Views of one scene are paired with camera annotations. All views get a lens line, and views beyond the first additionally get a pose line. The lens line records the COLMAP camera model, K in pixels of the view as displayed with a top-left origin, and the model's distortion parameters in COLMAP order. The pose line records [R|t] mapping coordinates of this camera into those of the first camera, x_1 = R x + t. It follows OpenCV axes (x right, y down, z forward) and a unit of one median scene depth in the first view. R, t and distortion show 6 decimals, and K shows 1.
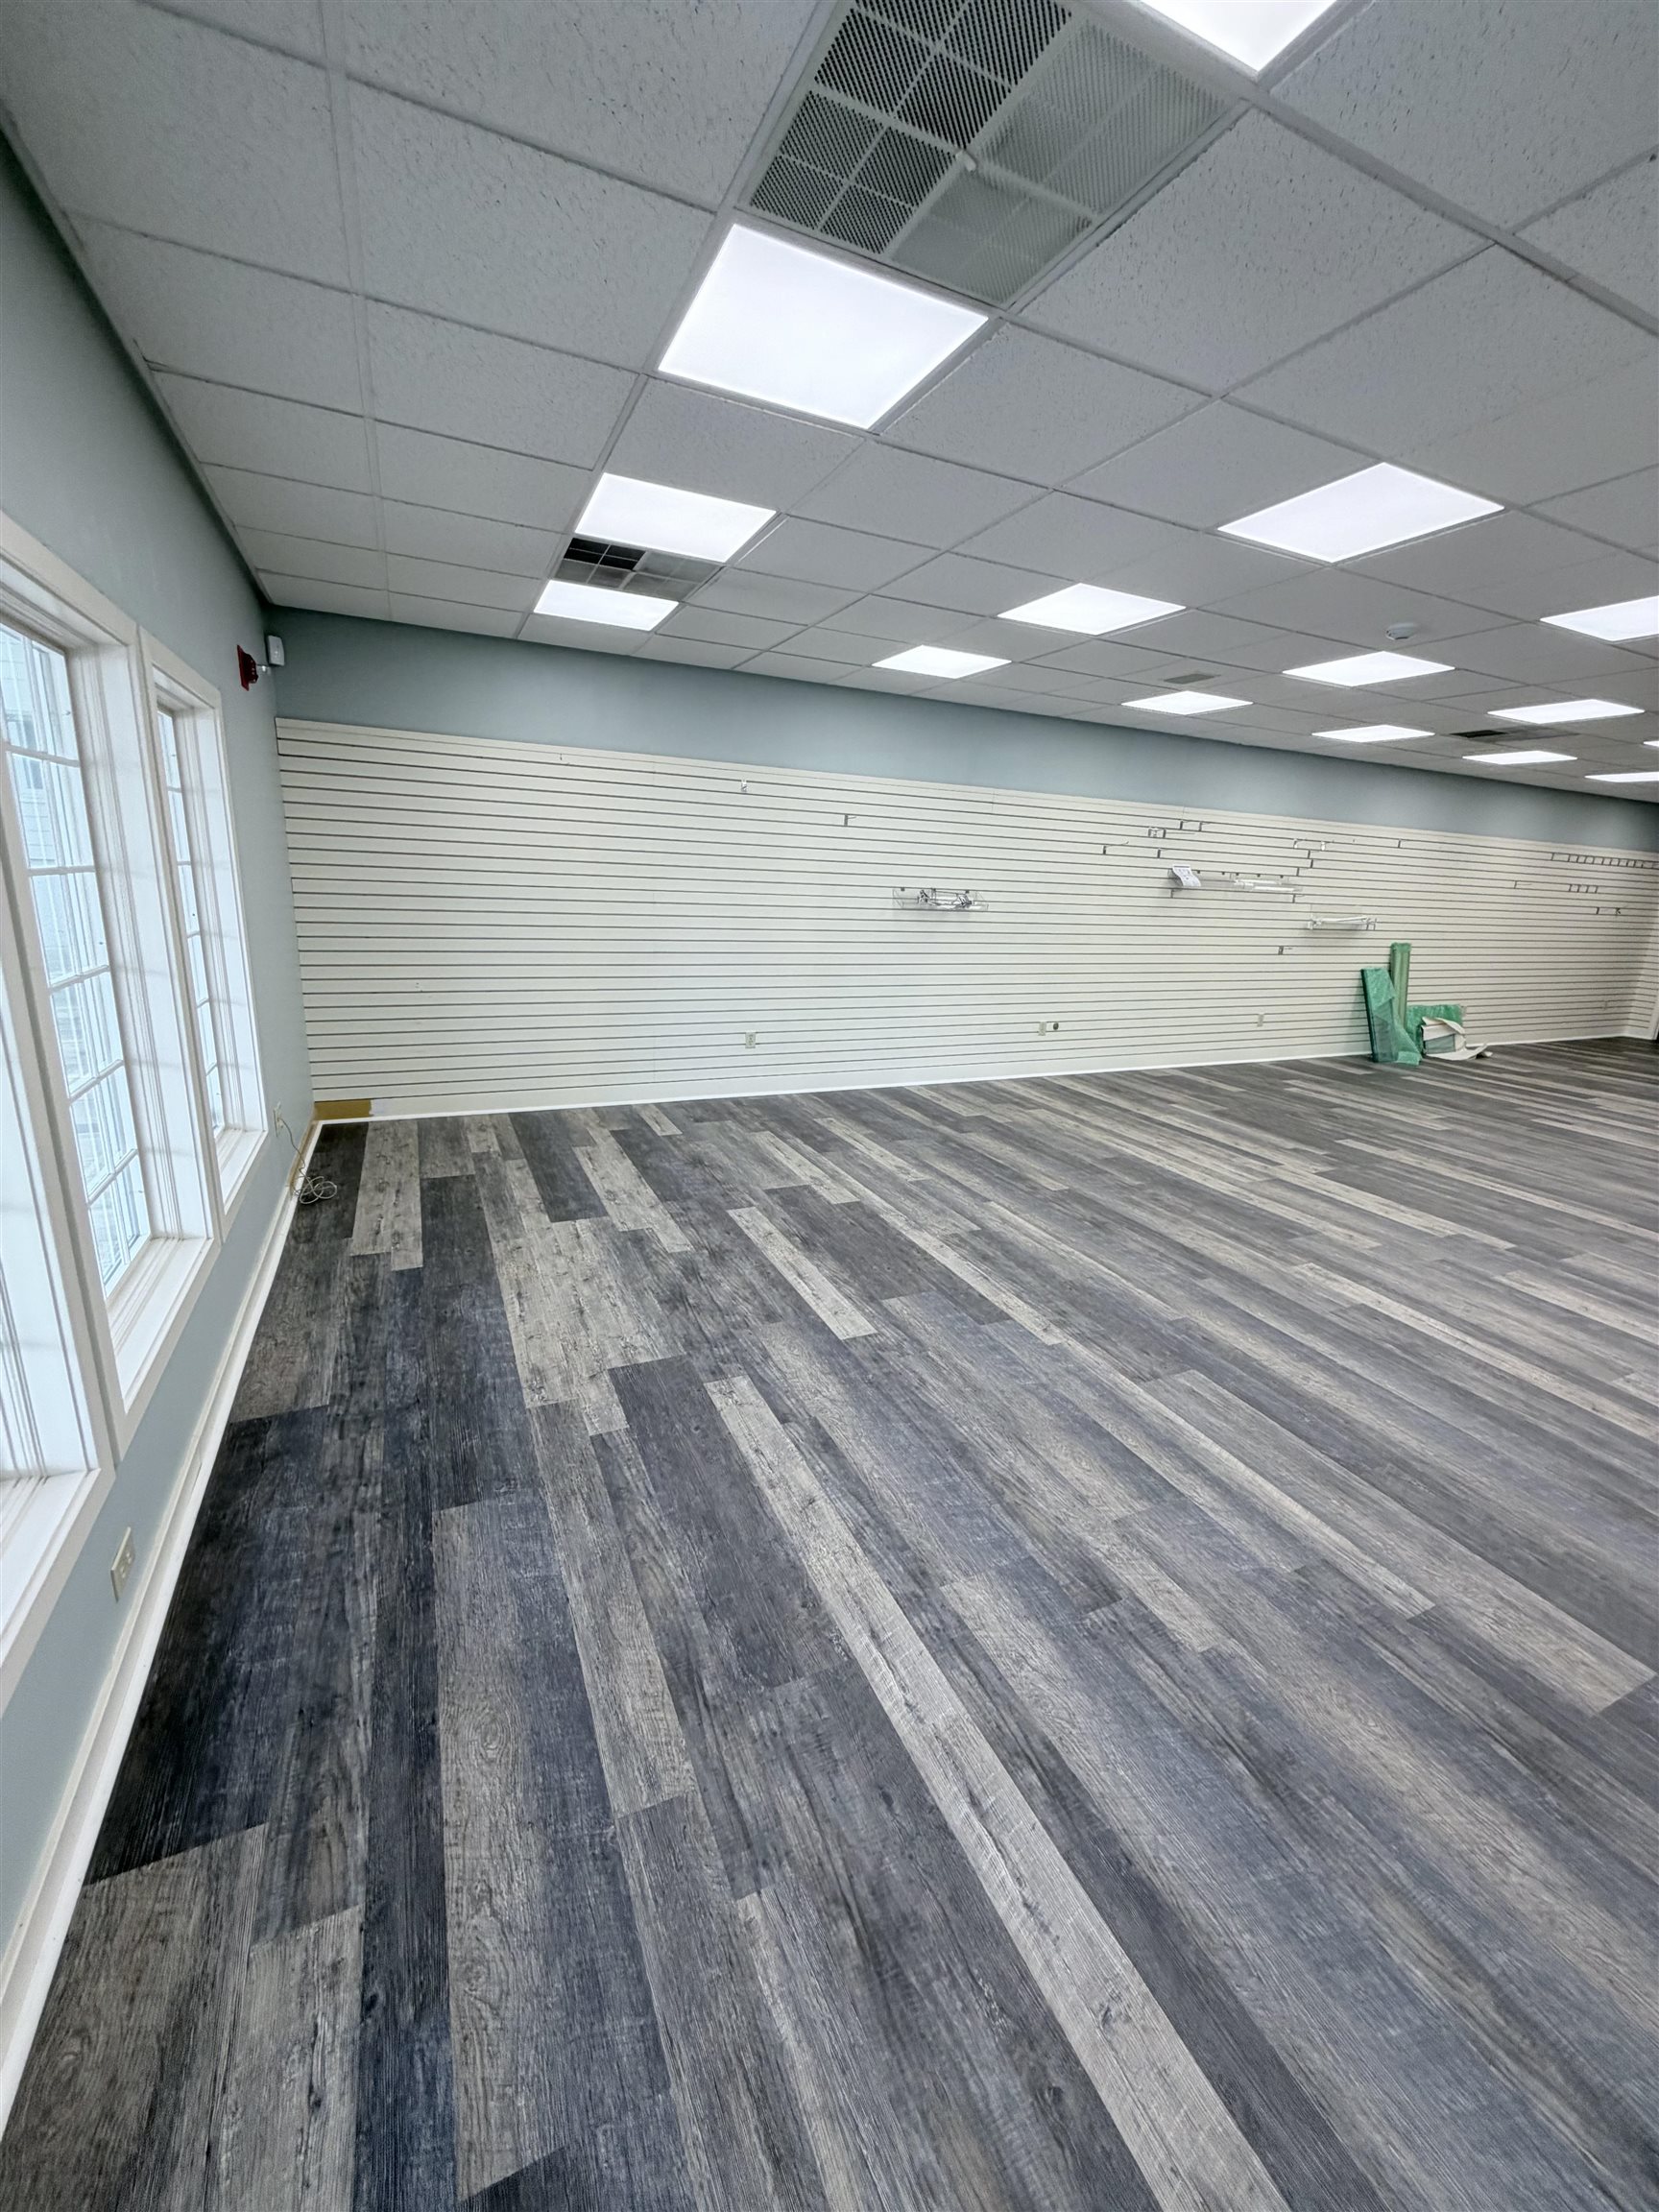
lens RADIAL K [[881.1, 0, 831.2], [0, 881.1, 1098.0], [0, 0, 1]] dist [0.000639, -0.000104]
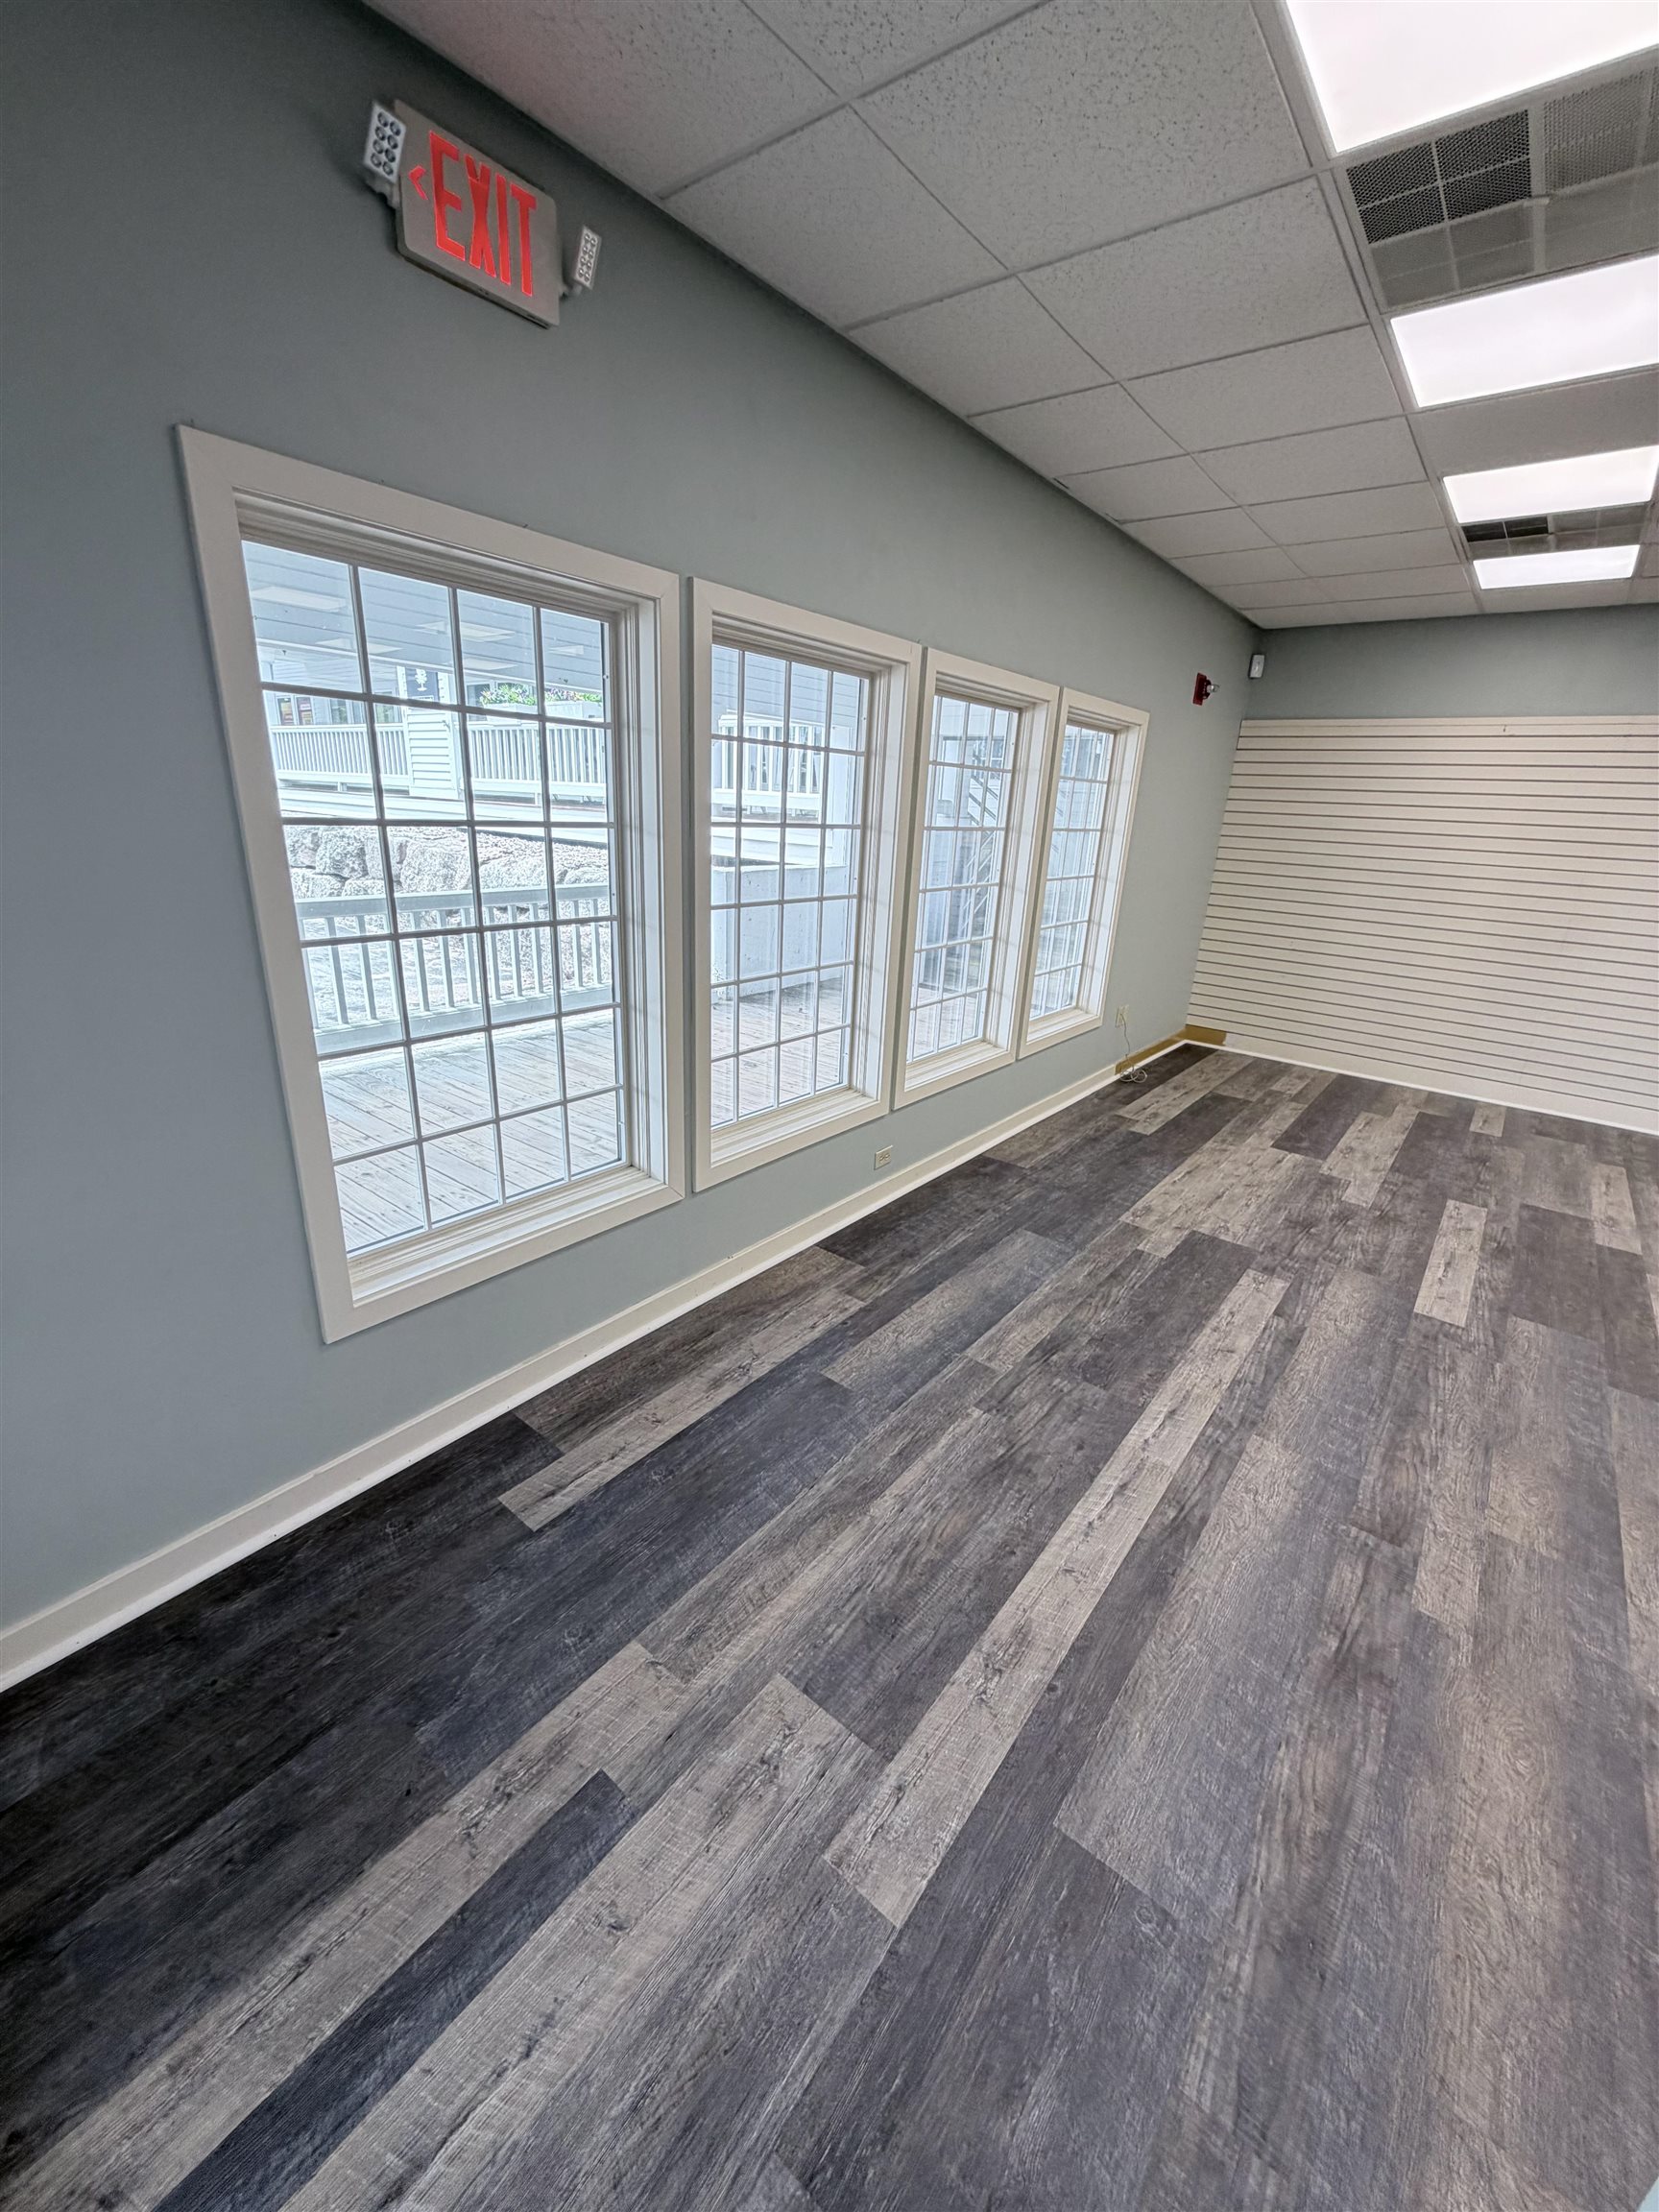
lens RADIAL K [[881.1, 0, 833.0], [0, 881.1, 1097.2], [0, 0, 1]] dist [0.000639, -0.000104]
pose [[0.451576, 0.262678, -0.852690, 0.427635], [-0.249686, 0.954701, 0.161872, 0.038703], [0.856584, 0.139807, 0.496707, -0.080090]]
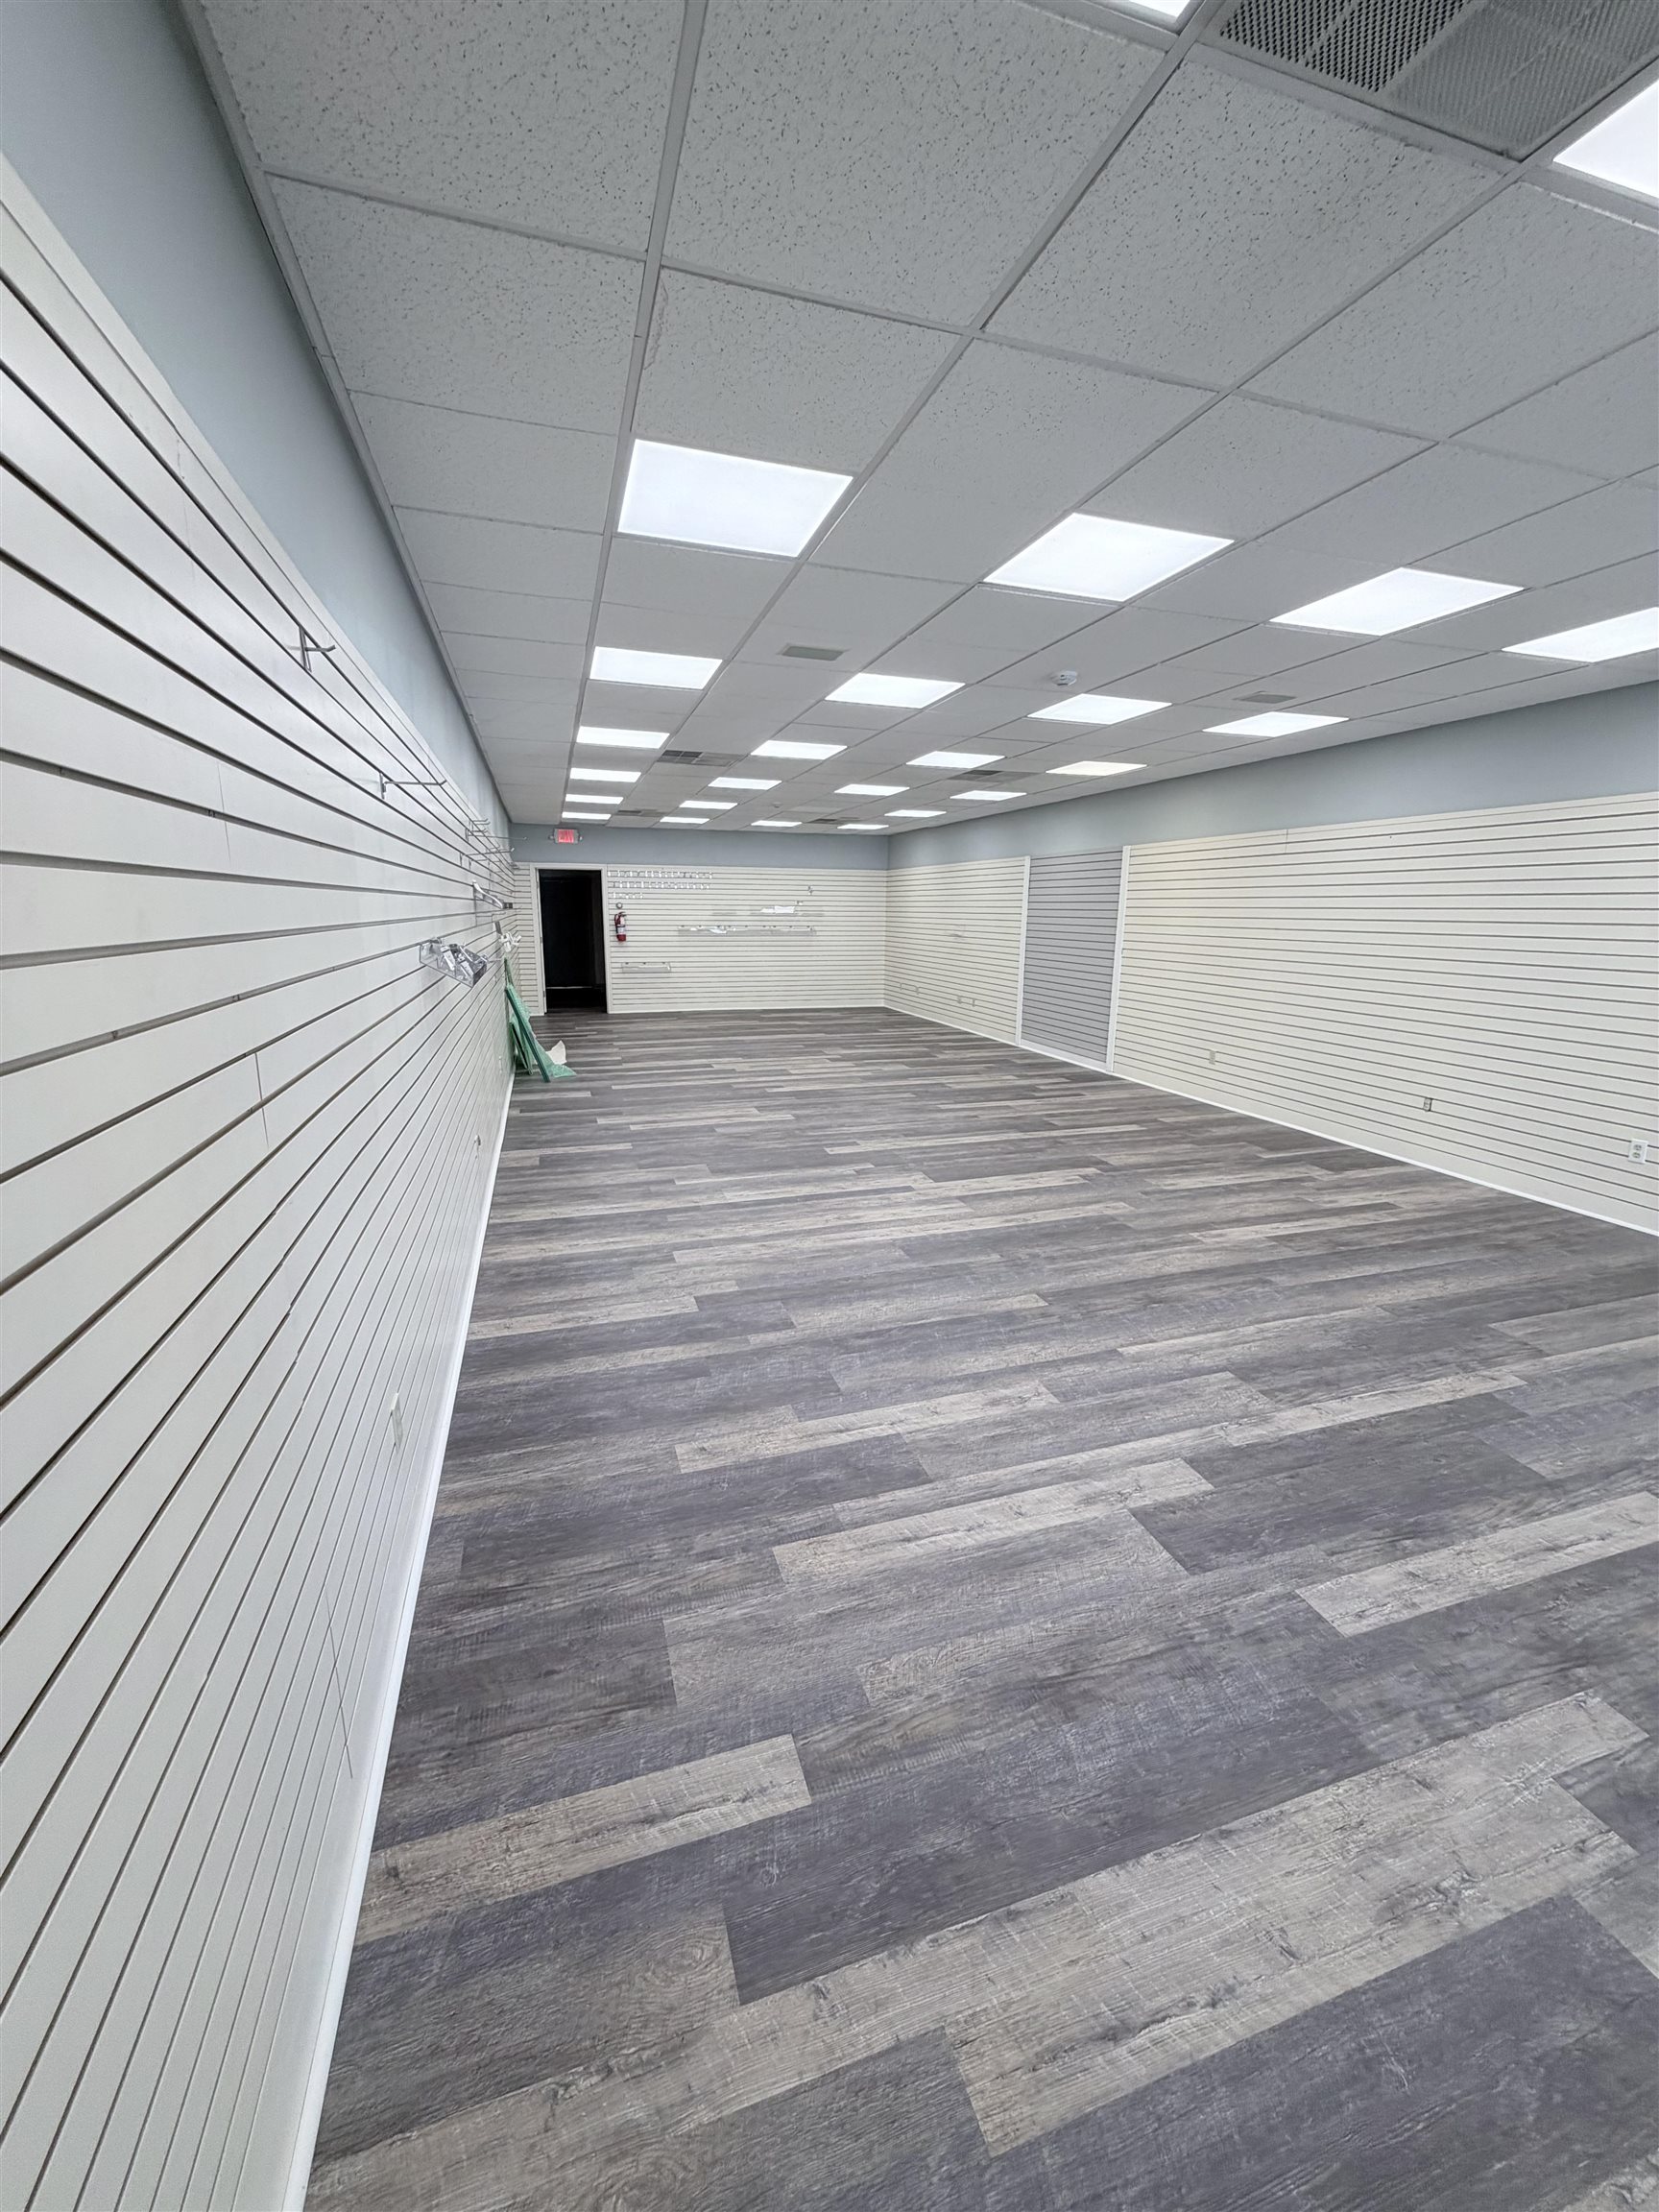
lens RADIAL K [[881.1, 0, 831.4], [0, 881.1, 1099.6], [0, 0, 1]] dist [0.000639, -0.000104]
pose [[0.123893, -0.252979, 0.959506, -0.628719], [0.243741, 0.945090, 0.217706, -0.374470], [-0.961894, 0.206899, 0.178752, 1.303865]]
